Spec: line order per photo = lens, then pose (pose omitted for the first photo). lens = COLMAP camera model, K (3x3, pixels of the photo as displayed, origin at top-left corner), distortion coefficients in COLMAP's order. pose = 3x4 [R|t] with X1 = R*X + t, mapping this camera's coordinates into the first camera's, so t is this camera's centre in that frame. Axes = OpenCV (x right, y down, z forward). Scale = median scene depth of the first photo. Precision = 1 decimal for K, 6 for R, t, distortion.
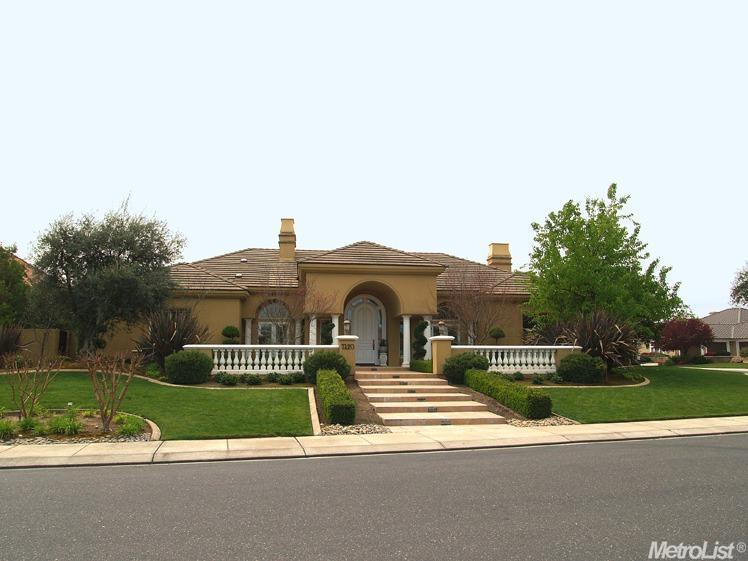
lens RADIAL K [[577.8, 0, 374.0], [0, 577.8, 280.5], [0, 0, 1]] dist [-0.000389, 0.000026]
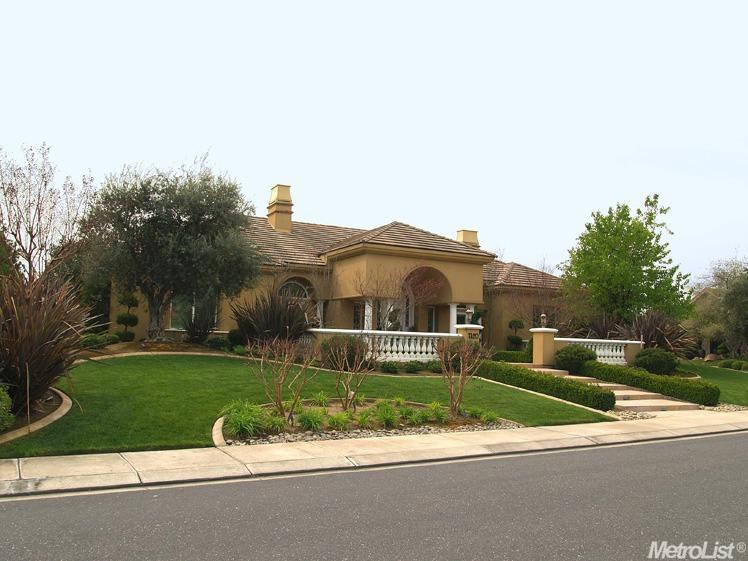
lens RADIAL K [[669.8, 0, 374.0], [0, 669.8, 280.5], [0, 0, 1]] dist [0.005683, 0.002989]
pose [[0.940120, 0.059490, 0.335612, -0.493134], [-0.073979, 0.996792, 0.030541, -0.003548], [-0.332719, -0.053540, 0.941505, -0.029101]]
